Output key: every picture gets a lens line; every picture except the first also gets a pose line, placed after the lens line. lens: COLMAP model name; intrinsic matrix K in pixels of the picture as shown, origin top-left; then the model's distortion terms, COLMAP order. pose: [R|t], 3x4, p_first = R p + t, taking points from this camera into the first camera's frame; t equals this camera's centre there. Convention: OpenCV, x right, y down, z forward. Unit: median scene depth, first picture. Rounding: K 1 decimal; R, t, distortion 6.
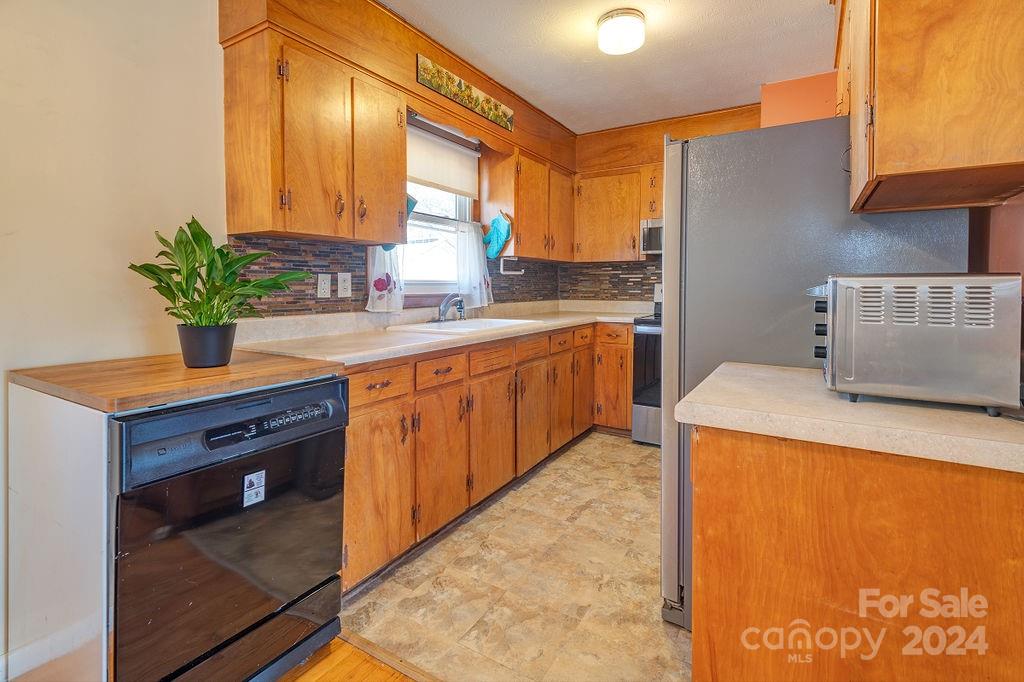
lens RADIAL K [[472.5, 0, 521.1], [0, 472.5, 287.9], [0, 0, 1]] dist [0.004476, 0.000663]
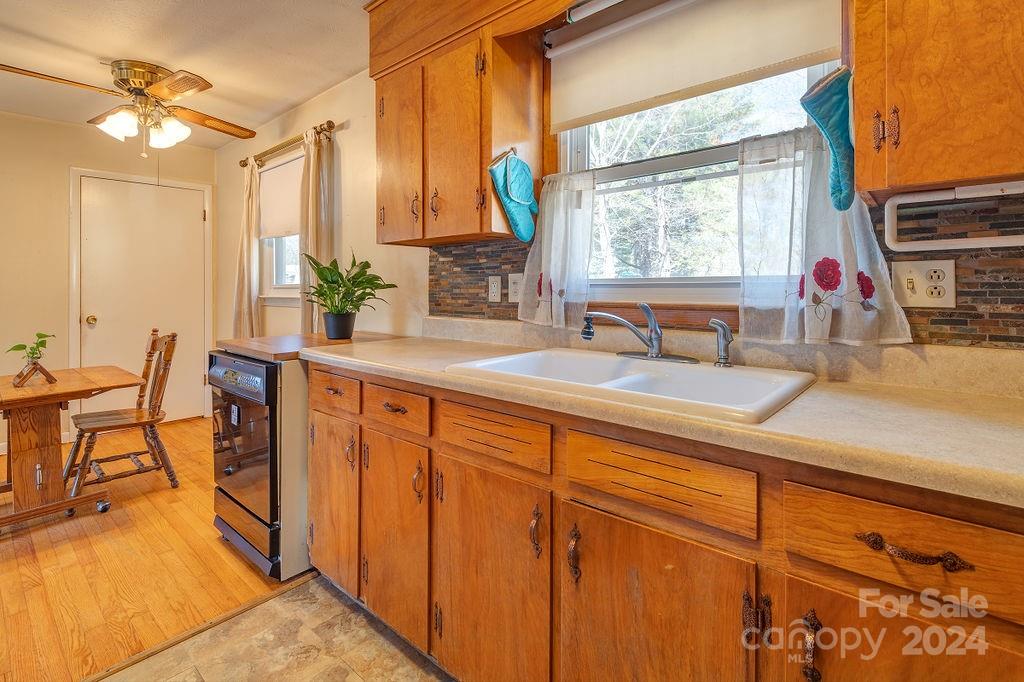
lens RADIAL K [[472.5, 0, 521.1], [0, 472.5, 287.9], [0, 0, 1]] dist [0.004476, 0.000663]
pose [[-0.174685, -0.003626, -0.984618, 0.419010], [-0.008442, 0.999962, -0.002185, -0.004413], [0.984588, 0.007930, -0.174709, 1.101263]]
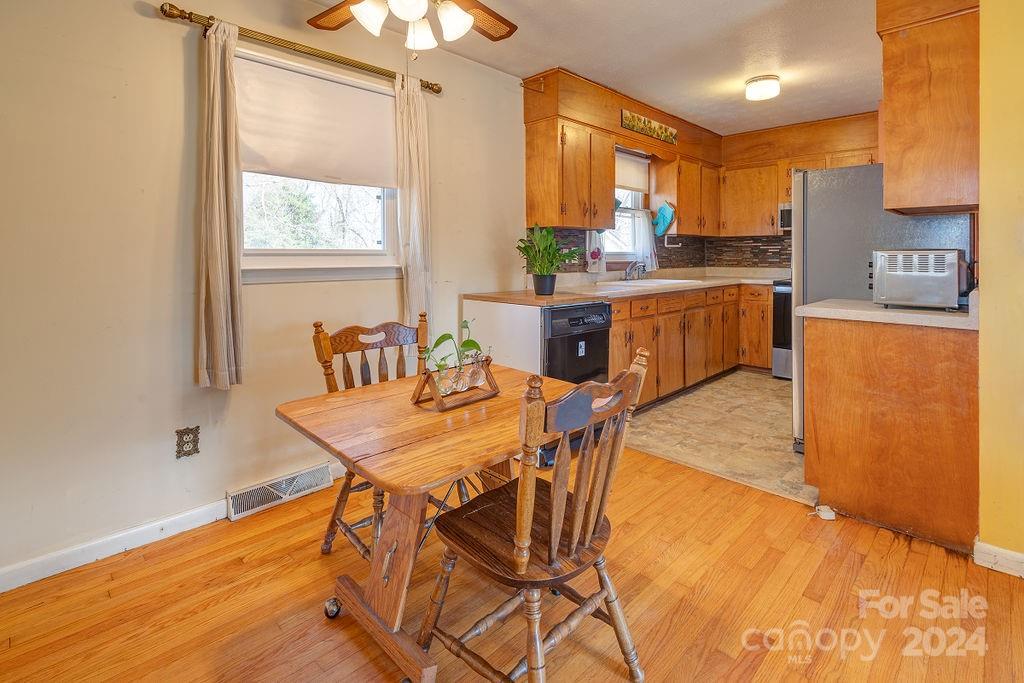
lens RADIAL K [[511.7, 0, 505.6], [0, 511.7, 253.2], [0, 0, 1]] dist [0.011534, -0.000377]
pose [[0.970353, -0.003992, -0.241658, -0.174745], [0.001424, 0.999941, -0.010801, 0.004672], [0.241687, 0.010137, 0.970301, -0.715988]]
